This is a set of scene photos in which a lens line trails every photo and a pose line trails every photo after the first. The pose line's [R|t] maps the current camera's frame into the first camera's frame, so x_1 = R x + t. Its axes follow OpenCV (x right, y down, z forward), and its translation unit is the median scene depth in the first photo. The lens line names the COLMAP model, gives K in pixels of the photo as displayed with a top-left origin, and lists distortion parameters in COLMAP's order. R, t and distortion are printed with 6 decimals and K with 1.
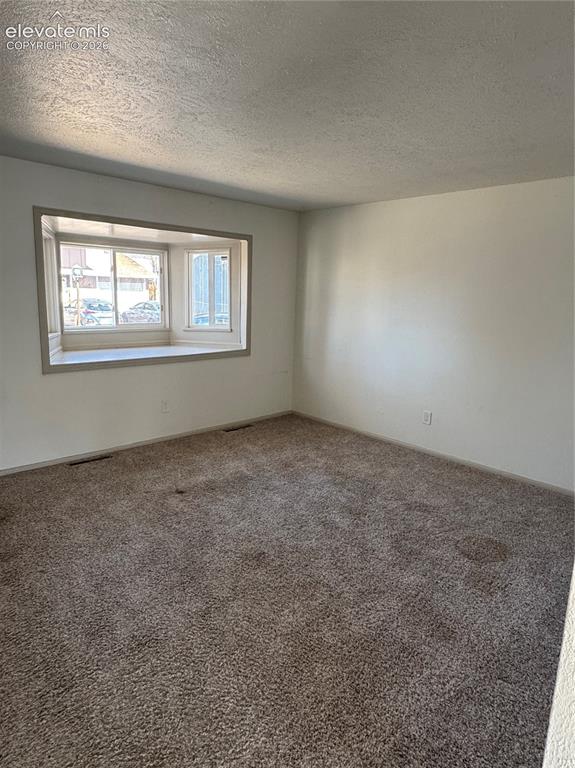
lens RADIAL K [[465.8, 0, 287.3], [0, 465.8, 382.8], [0, 0, 1]] dist [-0.003776, 0.001800]
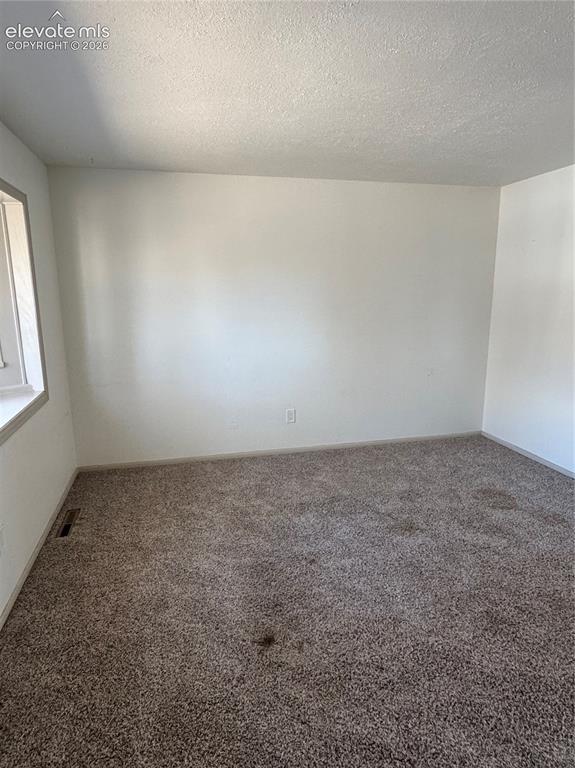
lens RADIAL K [[465.8, 0, 287.5], [0, 465.8, 385.9], [0, 0, 1]] dist [-0.003776, 0.001800]
pose [[0.510881, -0.213394, 0.832745, -0.522668], [0.191773, 0.972579, 0.131577, -0.120835], [-0.837988, 0.092478, 0.537796, 0.527556]]
